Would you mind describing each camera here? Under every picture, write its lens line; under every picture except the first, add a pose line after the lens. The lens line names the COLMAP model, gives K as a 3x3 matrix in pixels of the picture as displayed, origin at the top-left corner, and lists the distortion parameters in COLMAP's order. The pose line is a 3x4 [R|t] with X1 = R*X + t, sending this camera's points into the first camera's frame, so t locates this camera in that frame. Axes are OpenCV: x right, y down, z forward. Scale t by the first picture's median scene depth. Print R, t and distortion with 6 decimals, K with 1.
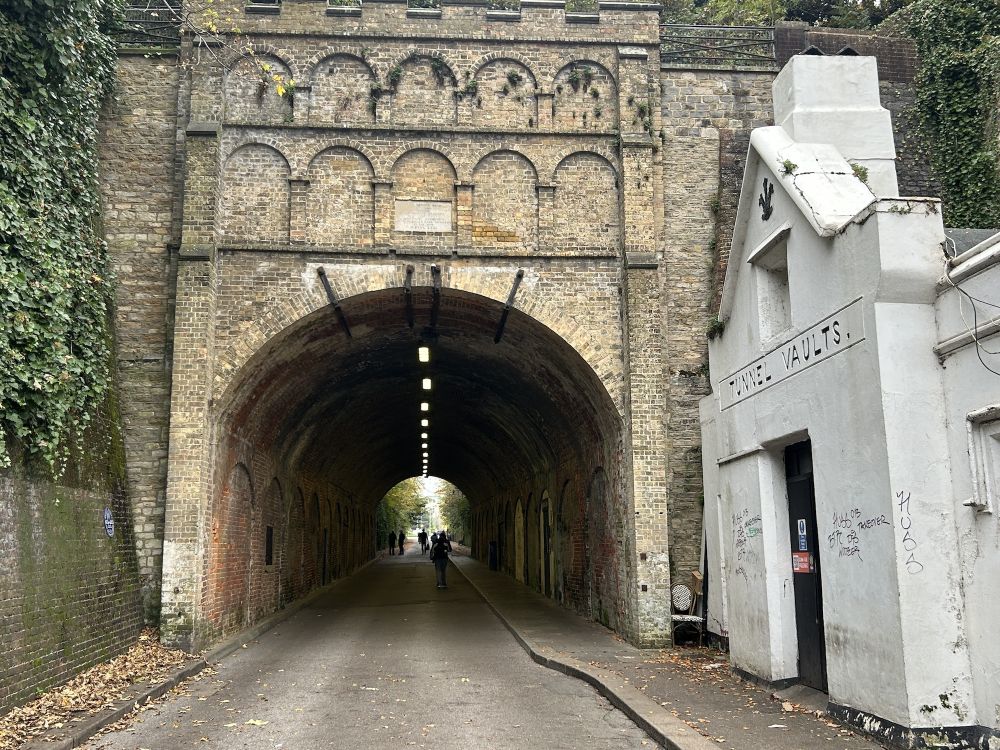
lens RADIAL K [[994.5, 0, 500.0], [0, 994.5, 375.0], [0, 0, 1]] dist [0.152748, -0.352904]
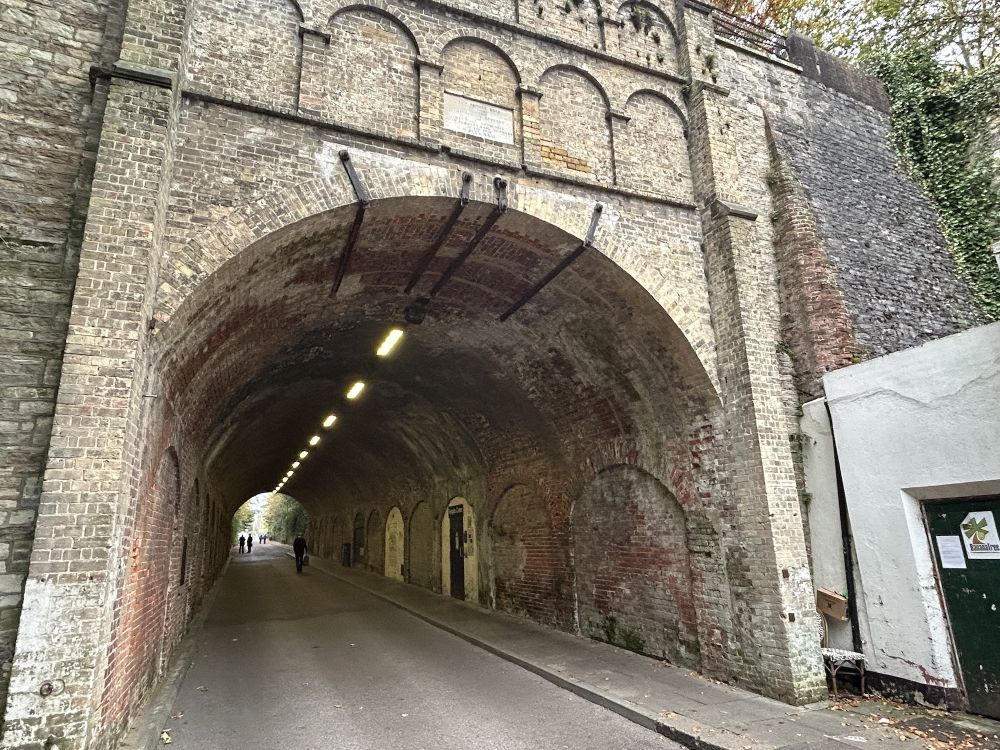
lens RADIAL K [[600.4, 0, 496.8], [0, 600.4, 376.1], [0, 0, 1]] dist [-0.005481, 0.002477]
pose [[0.950000, 0.061544, 0.306126, -0.195354], [-0.031660, 0.994316, -0.101649, 0.081849], [-0.310642, 0.086874, 0.946549, 0.594689]]
